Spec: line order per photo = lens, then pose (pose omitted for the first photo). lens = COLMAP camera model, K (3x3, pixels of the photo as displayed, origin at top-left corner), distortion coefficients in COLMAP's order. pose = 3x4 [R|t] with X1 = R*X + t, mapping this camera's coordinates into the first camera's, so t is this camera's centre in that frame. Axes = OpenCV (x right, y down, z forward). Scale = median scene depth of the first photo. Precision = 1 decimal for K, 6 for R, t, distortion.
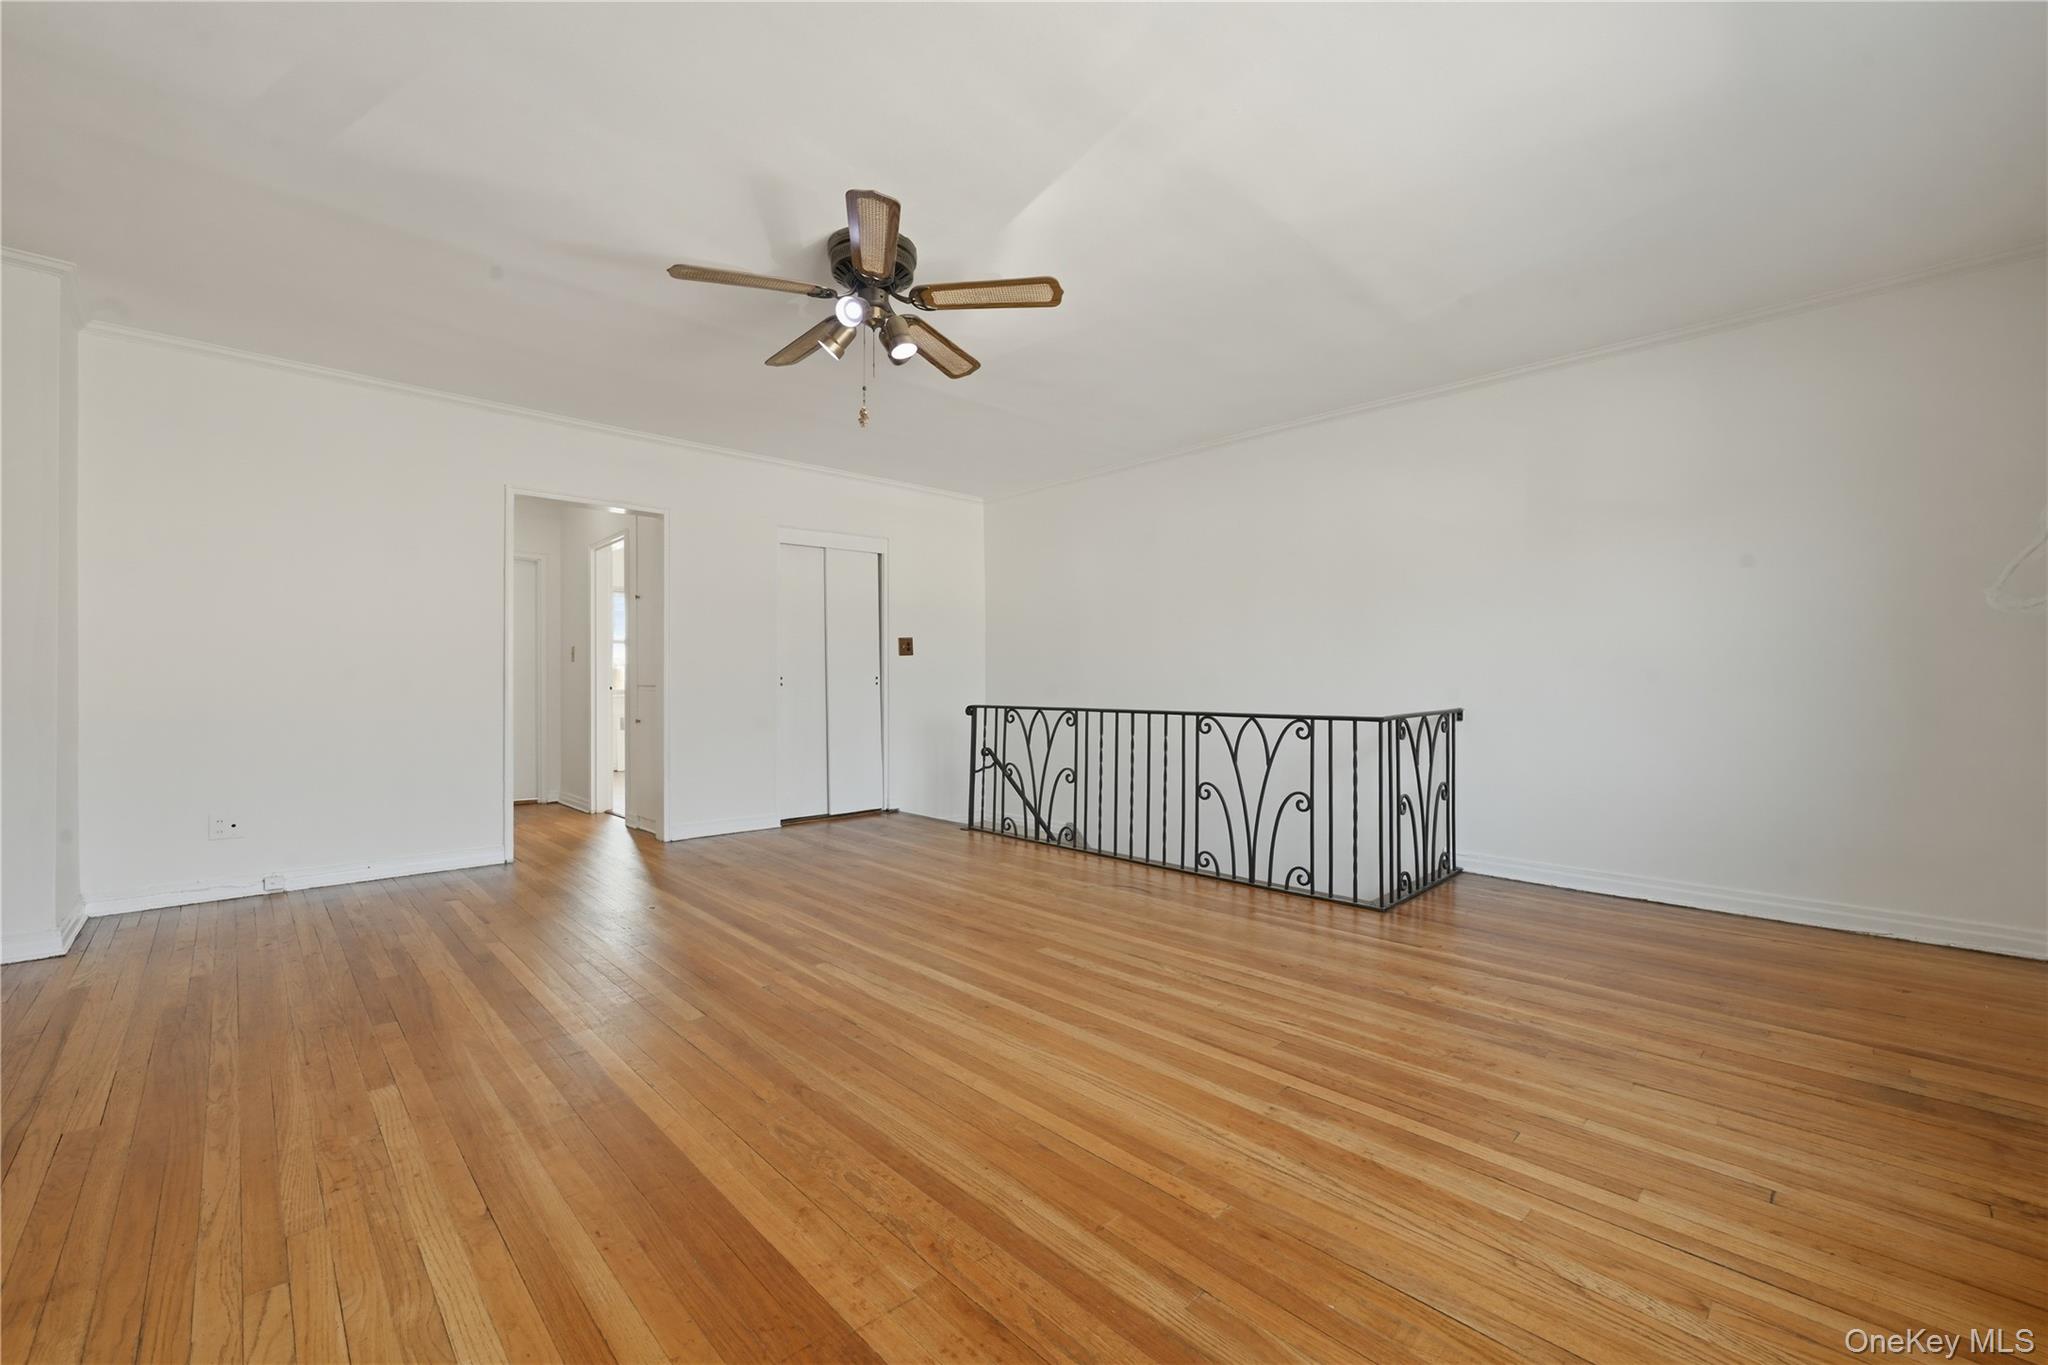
lens RADIAL K [[822.9, 0, 1025.5], [0, 822.9, 688.9], [0, 0, 1]] dist [-0.001177, -0.000230]
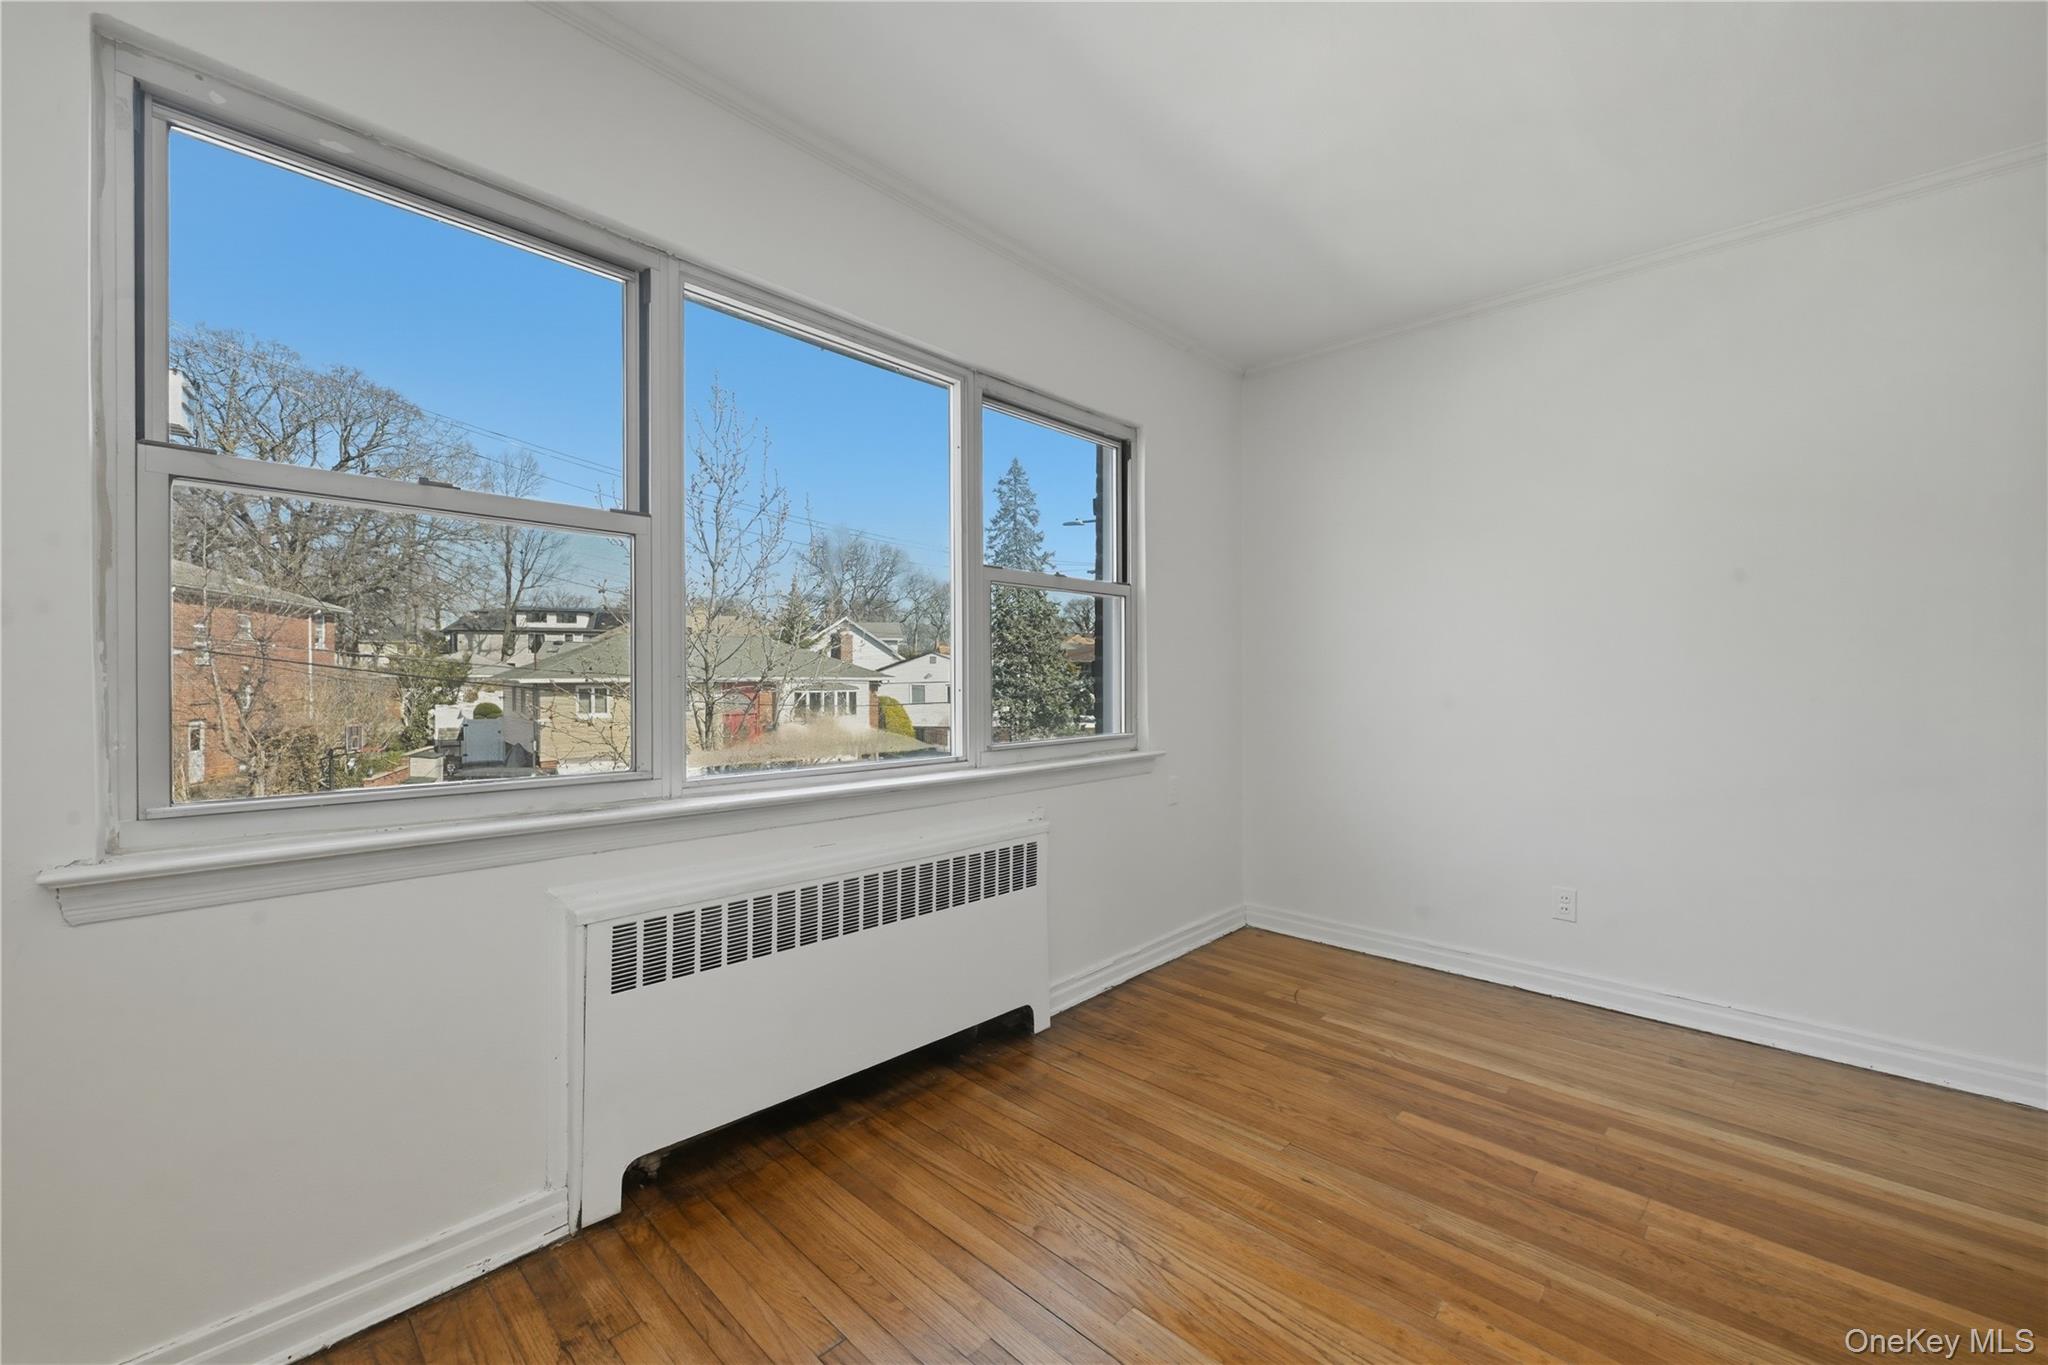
lens RADIAL K [[812.2, 0, 1025.0], [0, 812.2, 679.1], [0, 0, 1]] dist [0.000299, -0.000043]
pose [[-0.998848, 0.001921, -0.047940, 0.311344], [0.001646, 0.999982, 0.005775, -0.042009], [0.047950, 0.005689, -0.998834, 0.781996]]
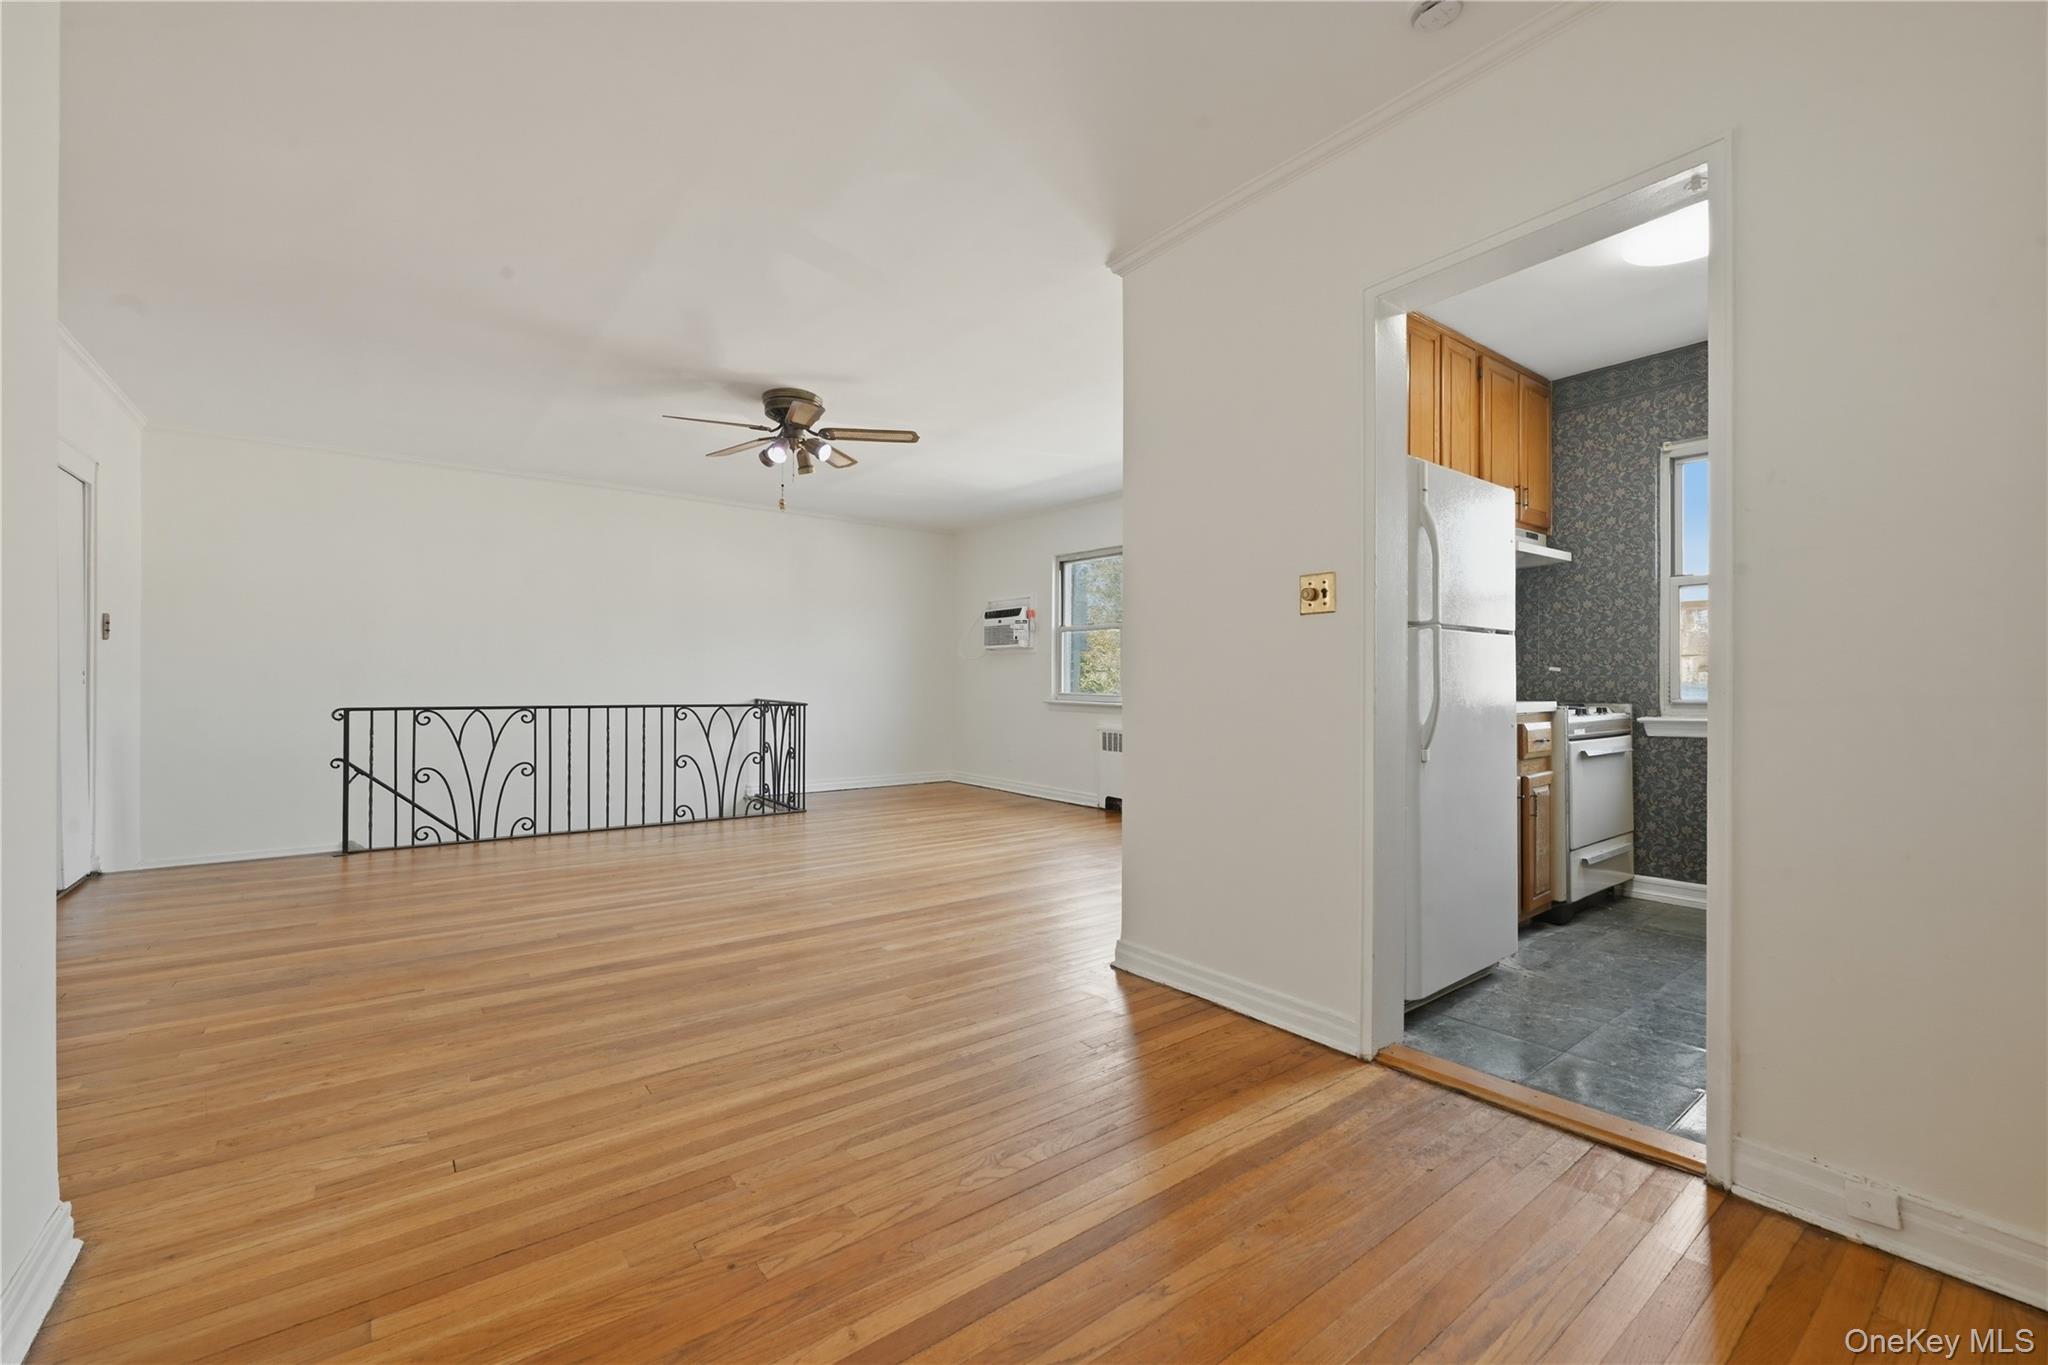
lens RADIAL K [[845.3, 0, 1025.0], [0, 845.3, 681.0], [0, 0, 1]] dist [0.000911, -0.000010]
pose [[0.109196, 0.003151, 0.994015, -1.254900], [0.000259, 0.999995, -0.003198, -0.007340], [-0.994020, 0.000606, 0.109194, 0.302715]]
